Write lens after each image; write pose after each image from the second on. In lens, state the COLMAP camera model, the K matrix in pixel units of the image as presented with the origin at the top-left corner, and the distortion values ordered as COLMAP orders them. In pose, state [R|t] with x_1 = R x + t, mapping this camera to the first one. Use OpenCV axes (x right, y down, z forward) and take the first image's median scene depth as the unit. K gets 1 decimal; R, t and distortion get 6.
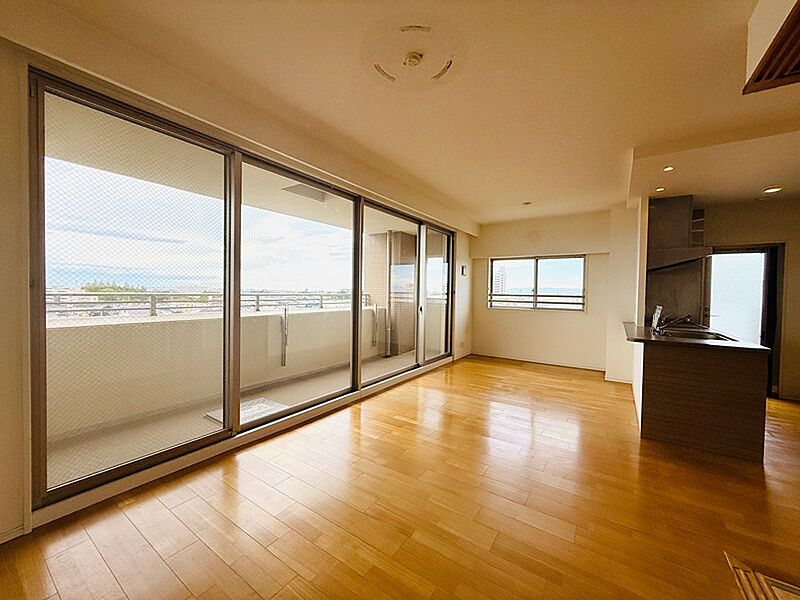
lens RADIAL K [[319.6, 0, 397.5], [0, 319.6, 298.1], [0, 0, 1]] dist [0.001348, 0.000504]
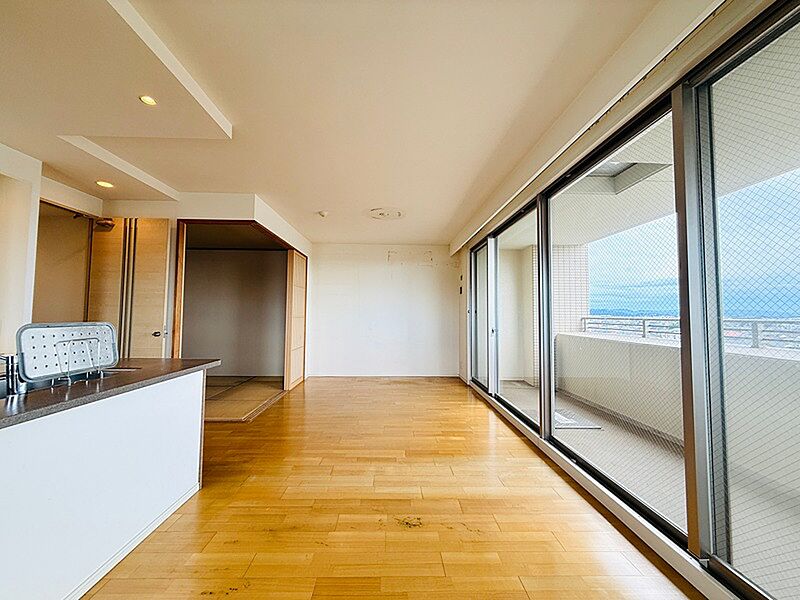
lens RADIAL K [[319.6, 0, 397.5], [0, 319.6, 298.1], [0, 0, 1]] dist [0.001348, 0.000504]
pose [[-0.810952, -0.056094, -0.582417, 0.441280], [-0.035816, 0.998286, -0.046278, -0.001551], [0.584015, -0.016669, -0.811572, 0.992854]]
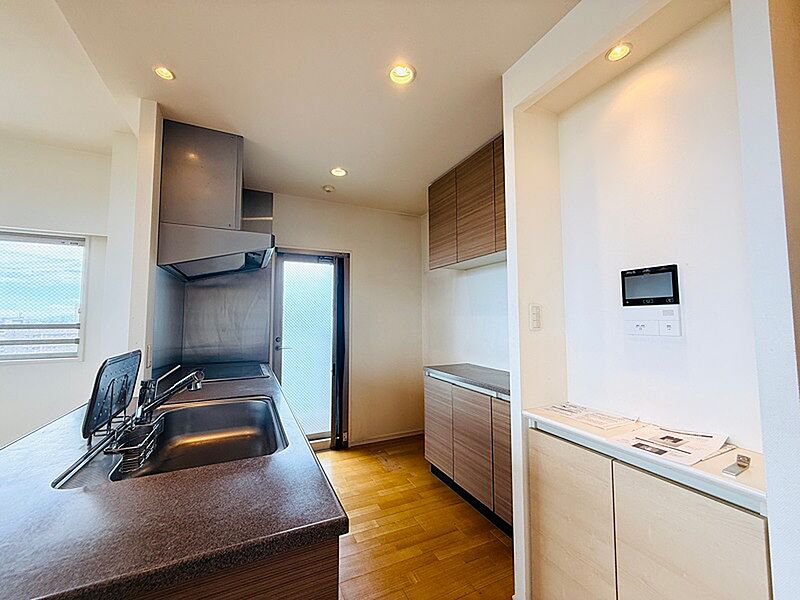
lens RADIAL K [[319.6, 0, 397.5], [0, 319.6, 298.1], [0, 0, 1]] dist [0.001348, 0.000504]
pose [[0.497010, 0.036542, 0.866975, 0.403930], [0.030344, 0.997770, -0.059450, -0.003138], [-0.867214, 0.055855, 0.494793, 0.354448]]
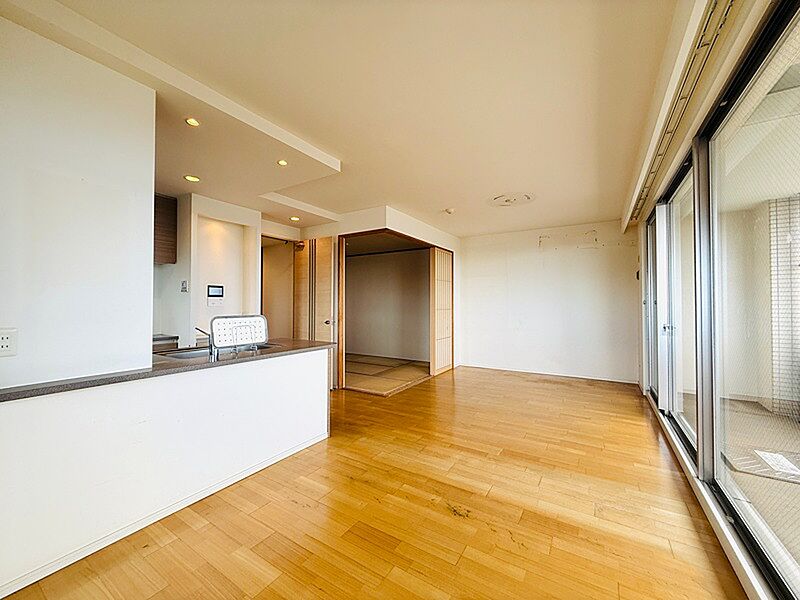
lens RADIAL K [[319.6, 0, 397.5], [0, 319.6, 298.1], [0, 0, 1]] dist [0.001348, 0.000504]
pose [[-0.998996, -0.020180, -0.040003, 0.304618], [-0.020226, 0.999795, 0.000759, -0.012570], [0.039979, 0.001567, -0.999199, 1.068435]]
